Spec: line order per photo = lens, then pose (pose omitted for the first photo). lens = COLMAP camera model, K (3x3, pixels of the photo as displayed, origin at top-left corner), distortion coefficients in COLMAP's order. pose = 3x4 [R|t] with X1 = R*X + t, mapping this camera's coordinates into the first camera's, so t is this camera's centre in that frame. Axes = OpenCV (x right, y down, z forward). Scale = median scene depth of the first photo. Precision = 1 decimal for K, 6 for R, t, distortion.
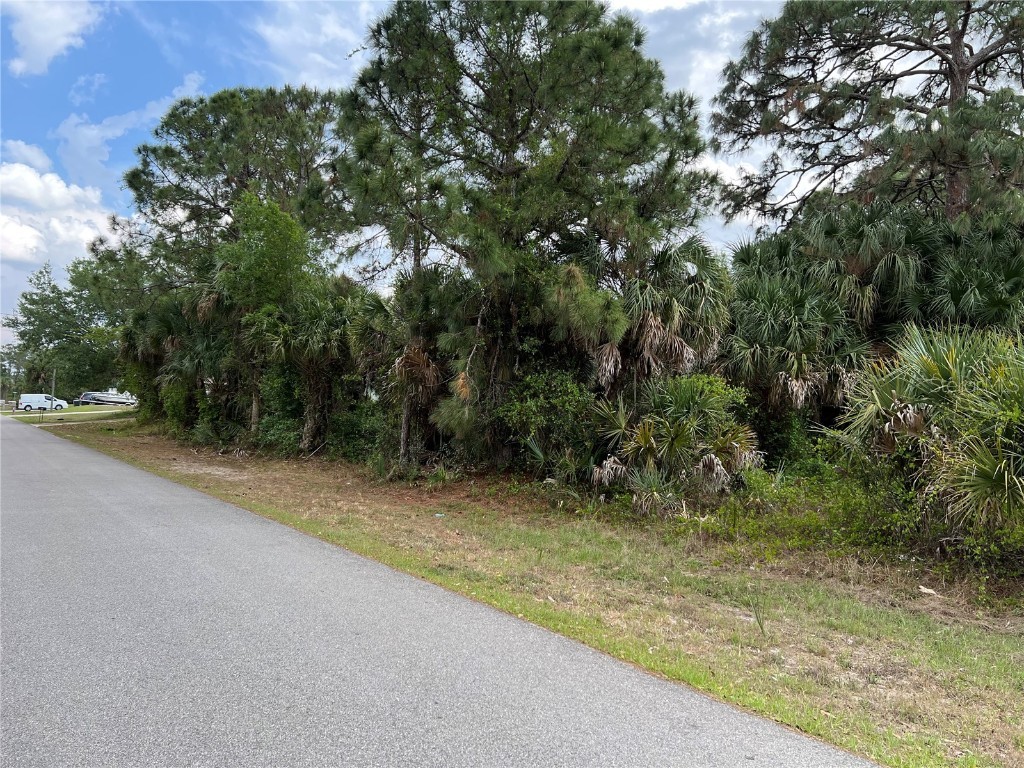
lens RADIAL K [[776.7, 0, 545.1], [0, 776.7, 392.1], [0, 0, 1]] dist [0.073797, -0.090516]
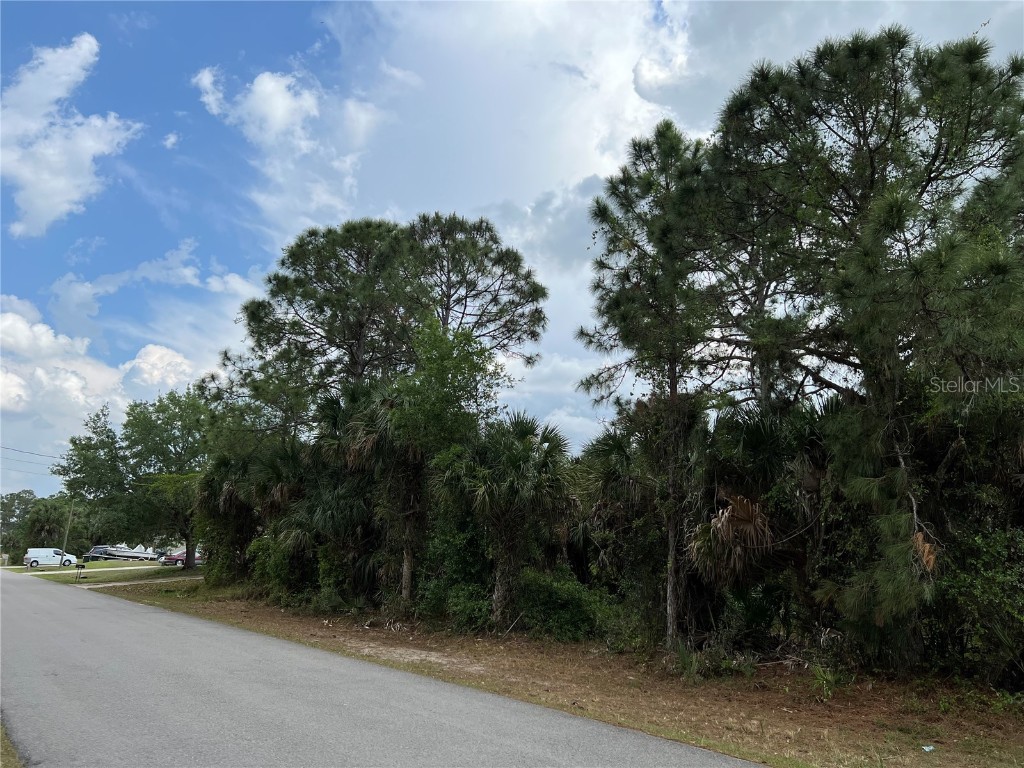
lens RADIAL K [[776.7, 0, 518.5], [0, 776.7, 376.9], [0, 0, 1]] dist [0.073797, -0.090516]
pose [[0.999997, 0.000508, 0.002393, -0.089652], [-0.000003, 0.978485, -0.206318, -0.003010], [-0.002447, 0.206317, 0.978482, 0.050773]]
